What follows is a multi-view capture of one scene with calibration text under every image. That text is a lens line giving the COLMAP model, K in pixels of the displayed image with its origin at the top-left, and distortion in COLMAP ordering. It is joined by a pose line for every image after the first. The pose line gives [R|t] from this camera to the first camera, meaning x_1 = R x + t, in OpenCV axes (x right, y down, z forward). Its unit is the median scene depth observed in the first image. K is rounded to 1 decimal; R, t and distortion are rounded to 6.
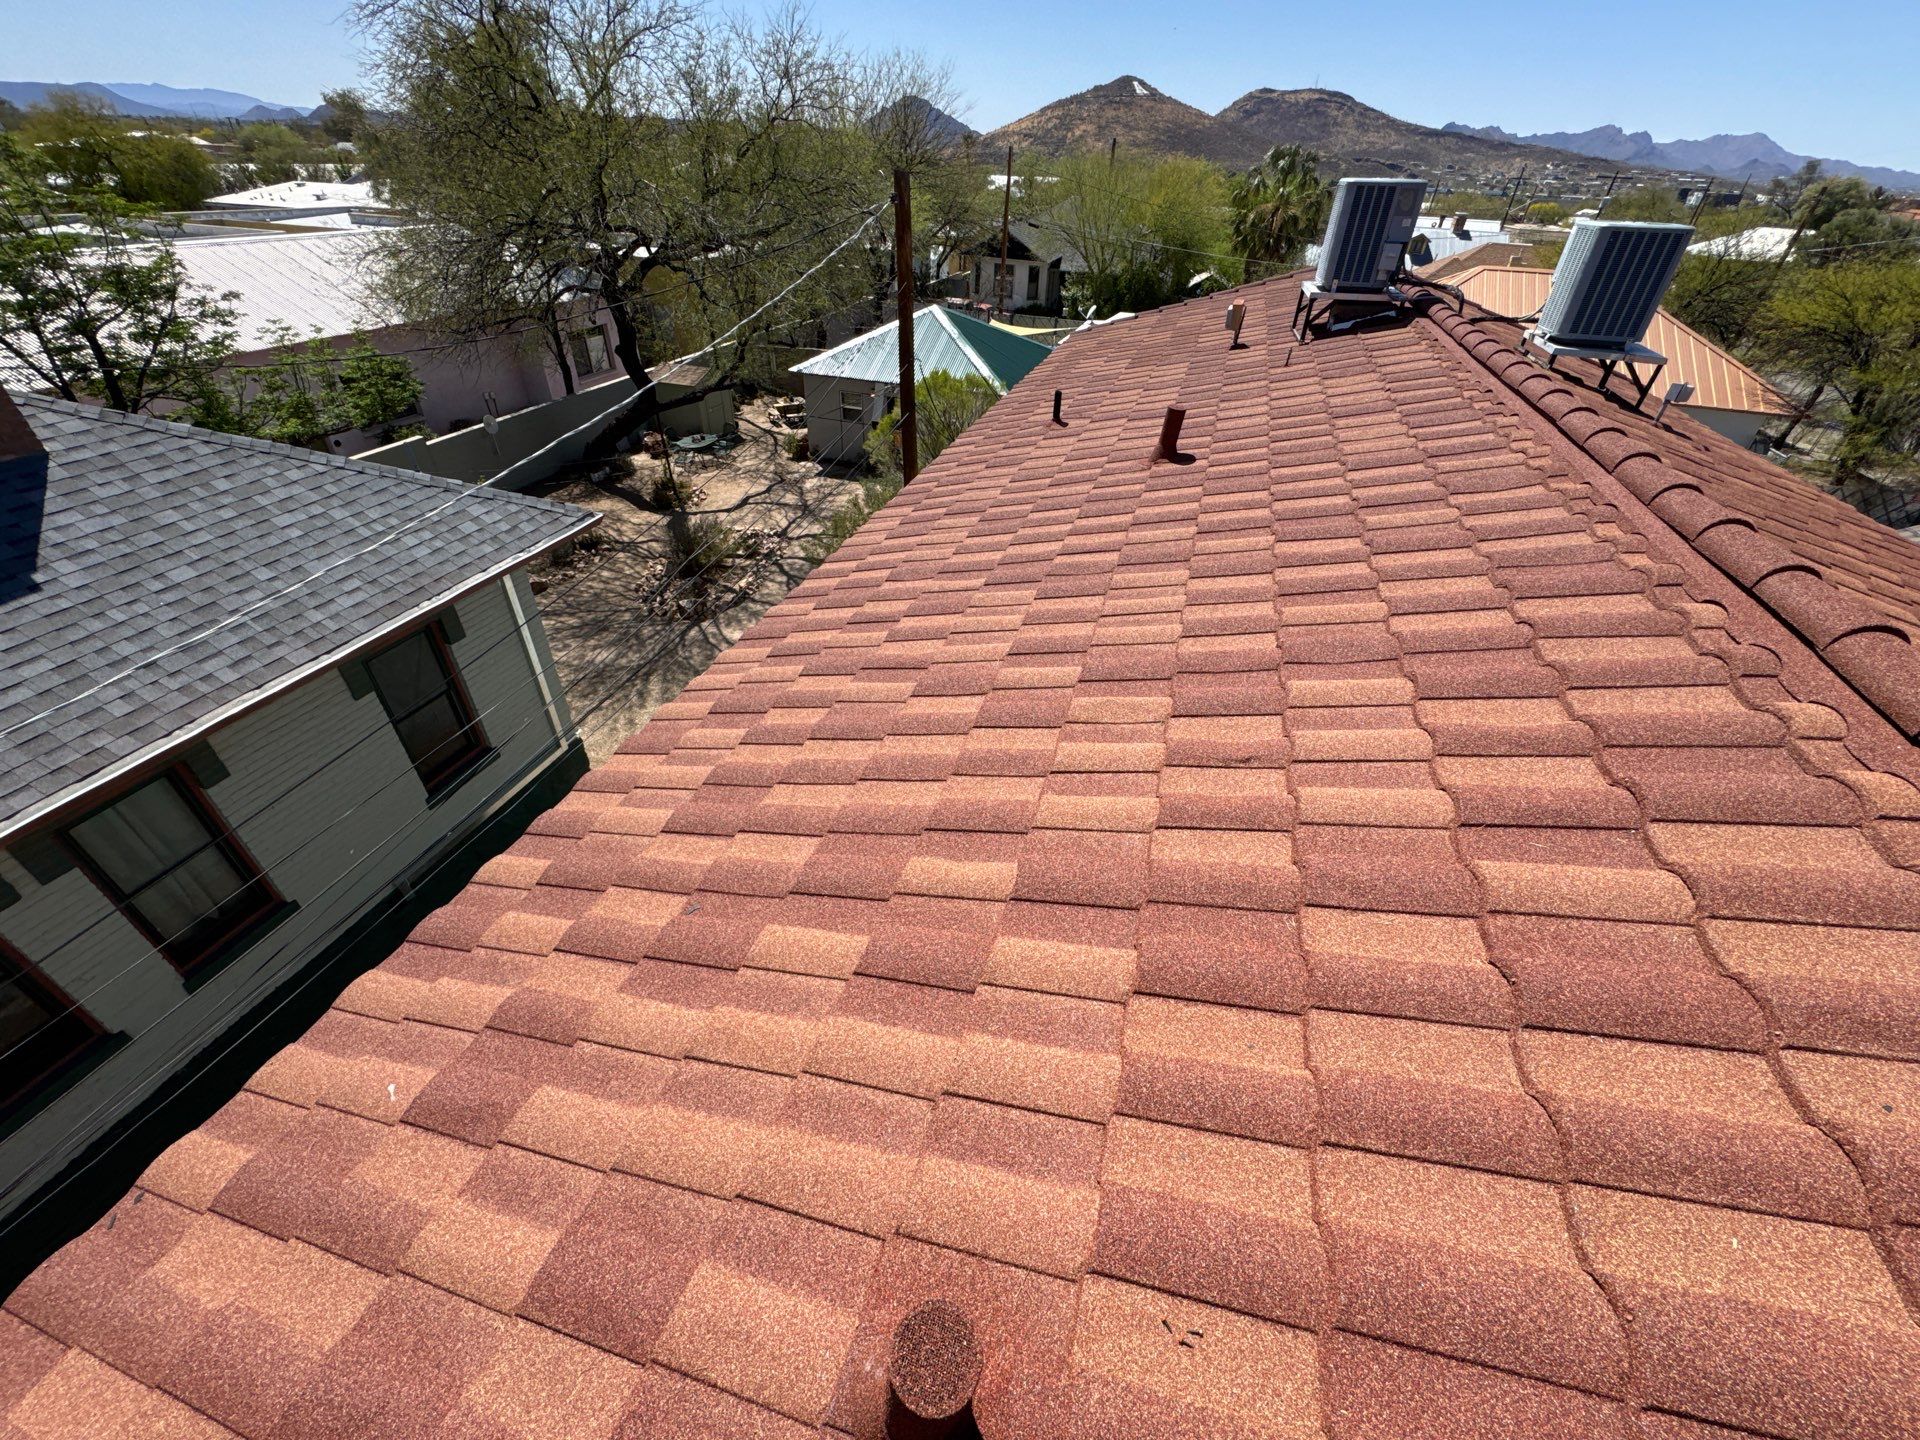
lens RADIAL K [[765.1, 0, 958.6], [0, 765.1, 712.9], [0, 0, 1]] dist [-0.006253, 0.001318]
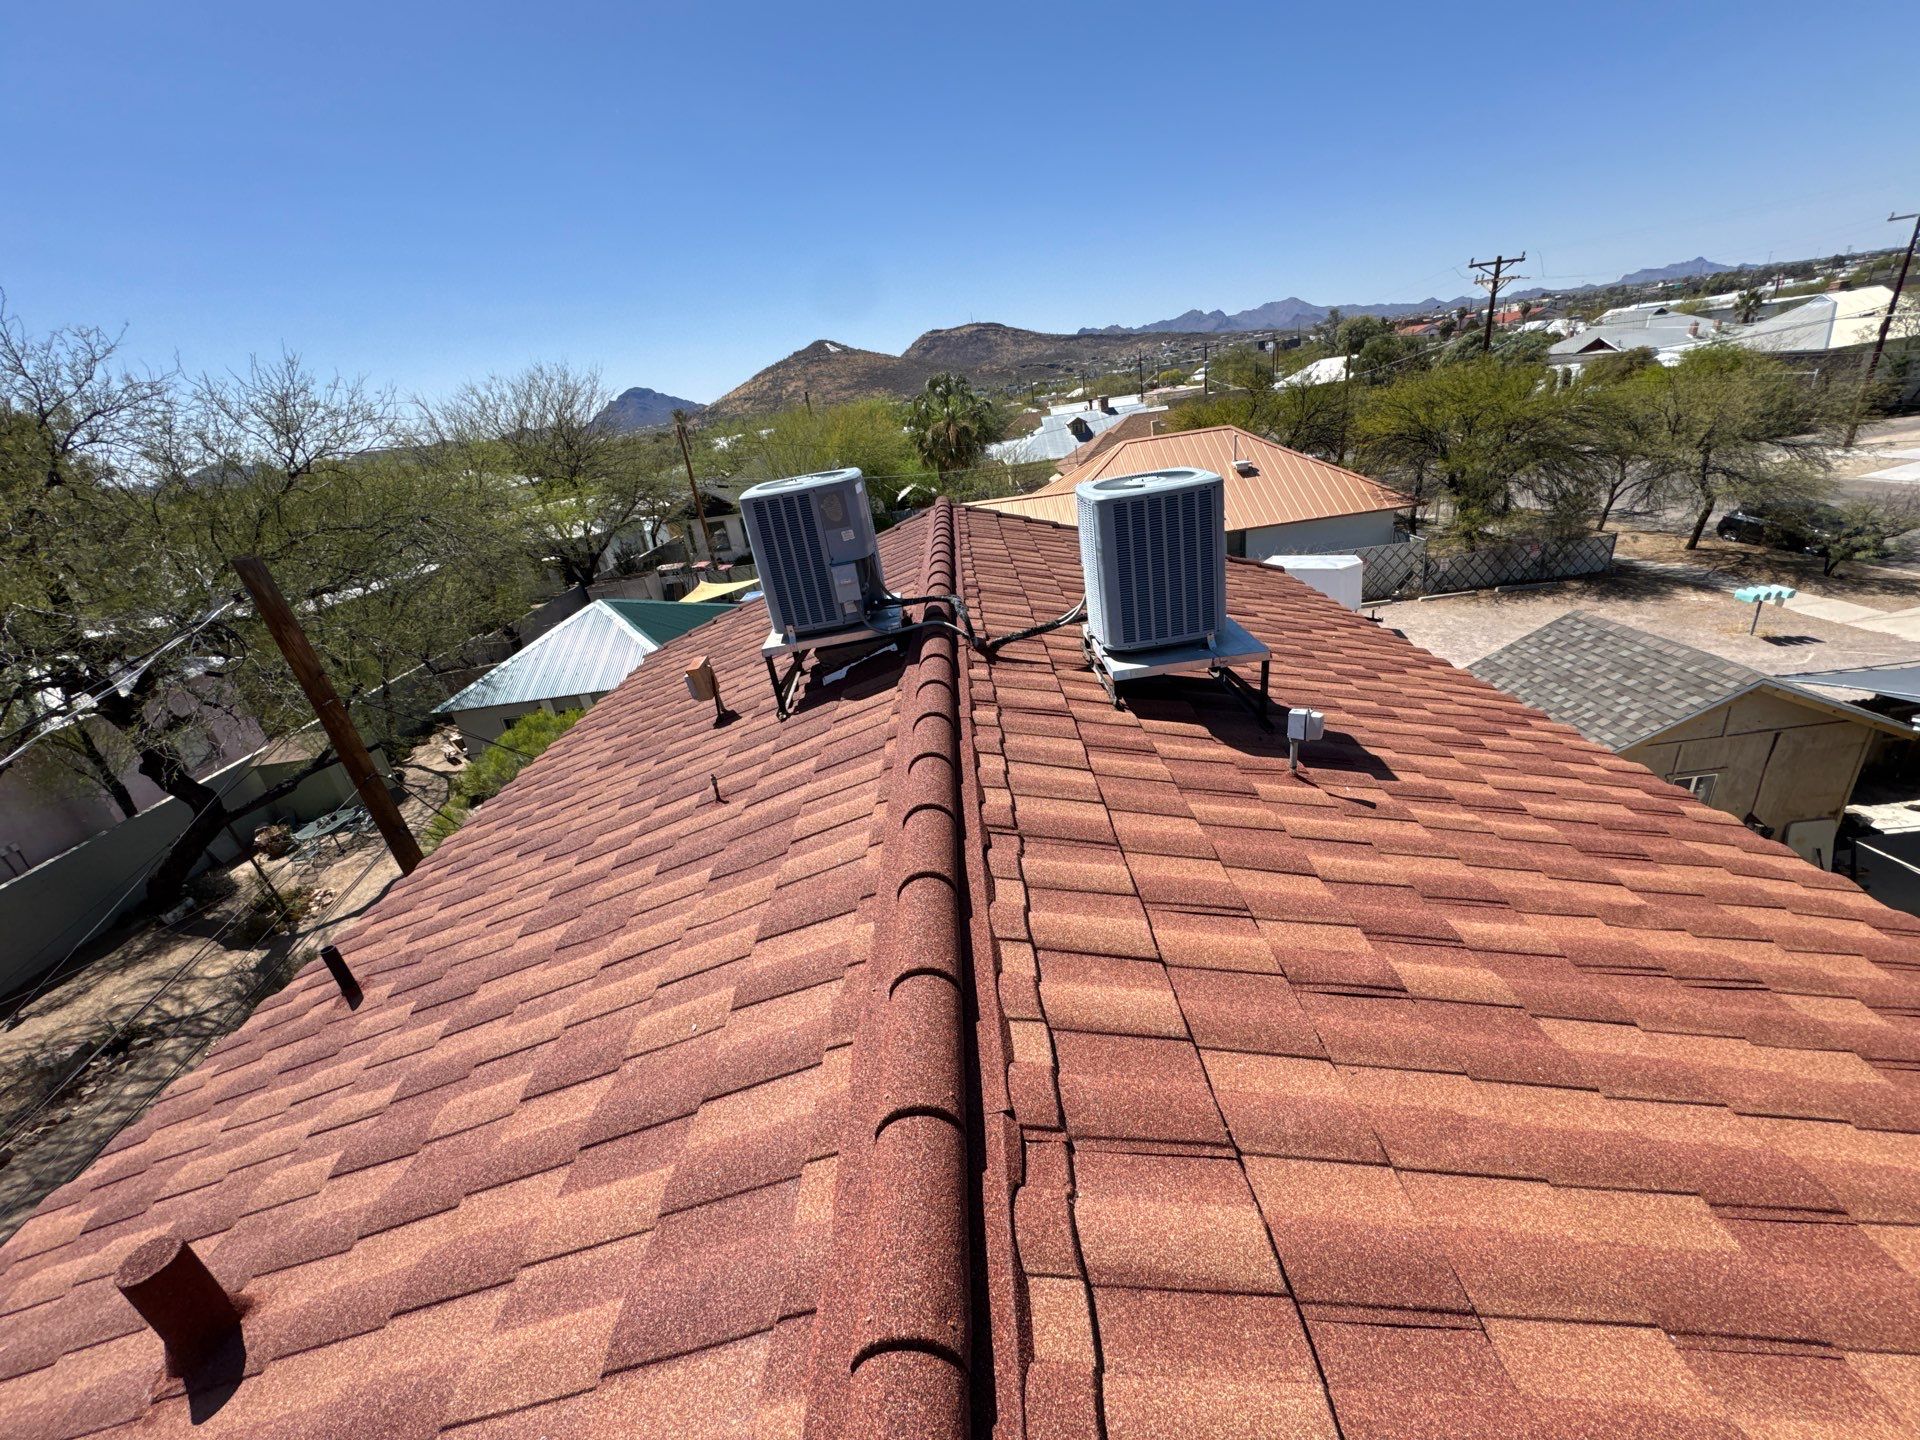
lens RADIAL K [[765.1, 0, 957.9], [0, 765.1, 706.0], [0, 0, 1]] dist [-0.006253, 0.001318]
pose [[0.935475, -0.271586, 0.226116, 0.133201], [0.319139, 0.924043, -0.210462, -0.093608], [-0.151782, 0.269044, 0.951093, 0.111457]]
